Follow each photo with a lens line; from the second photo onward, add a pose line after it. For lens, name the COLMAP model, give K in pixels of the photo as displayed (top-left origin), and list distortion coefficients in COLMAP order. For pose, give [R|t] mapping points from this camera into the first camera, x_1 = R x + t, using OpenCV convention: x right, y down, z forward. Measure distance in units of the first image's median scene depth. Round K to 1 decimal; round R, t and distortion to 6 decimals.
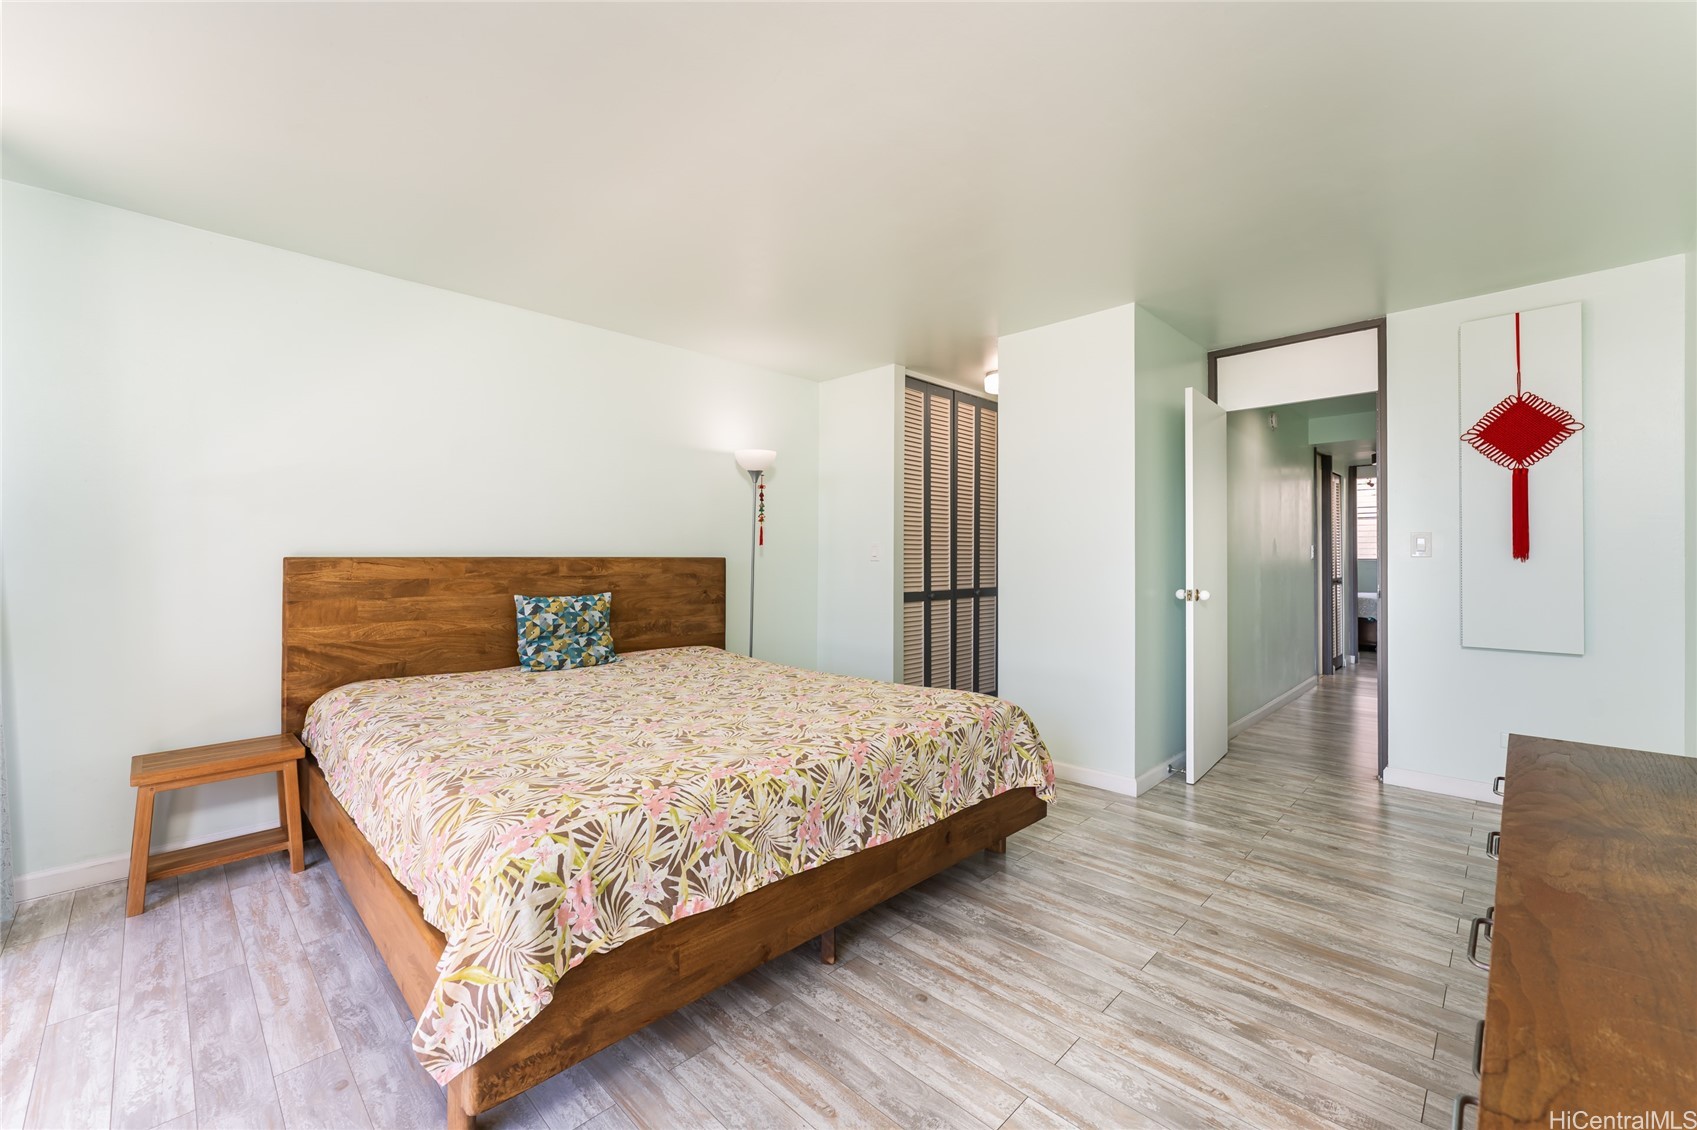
lens RADIAL K [[679.7, 0, 842.5], [0, 679.7, 554.2], [0, 0, 1]] dist [0.001764, -0.000049]
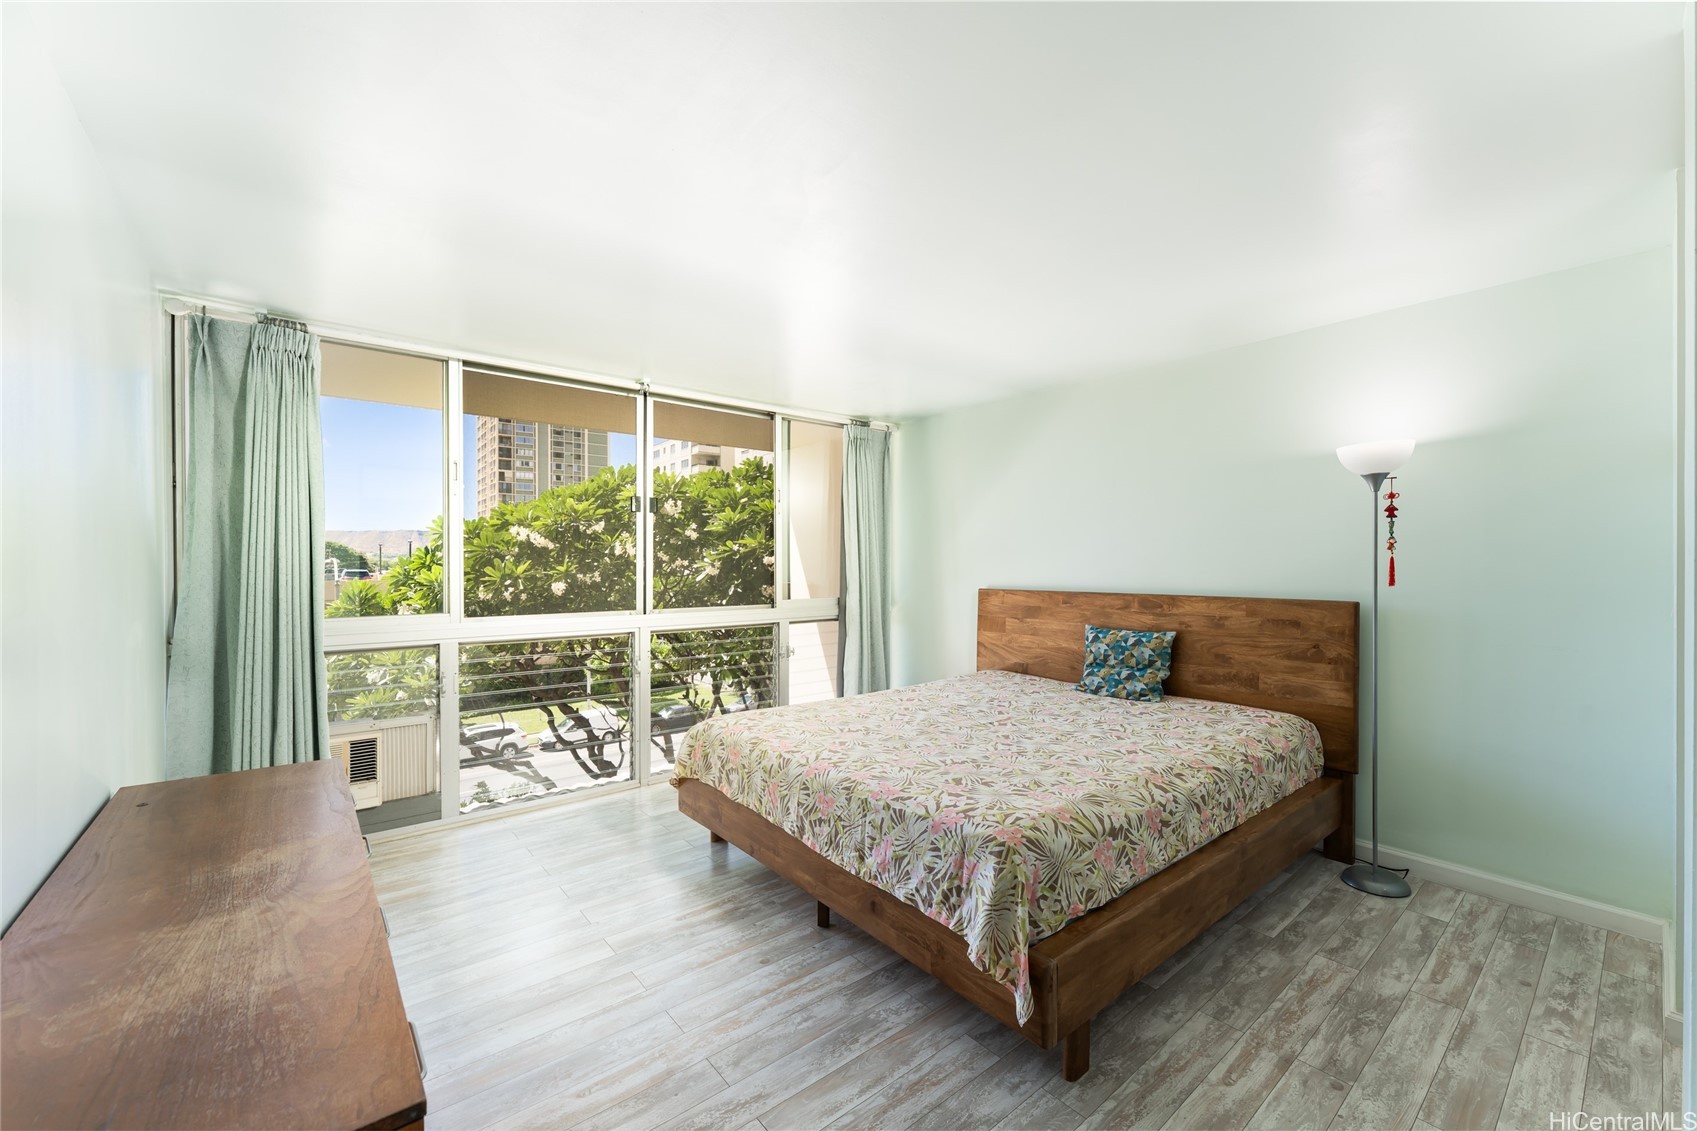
lens RADIAL K [[679.7, 0, 844.4], [0, 679.7, 566.7], [0, 0, 1]] dist [0.001764, -0.000049]
pose [[-0.104170, 0.004273, -0.994550, 0.781228], [0.007429, 0.999966, 0.003518, -0.050702], [0.994532, -0.007022, -0.104198, 0.738057]]
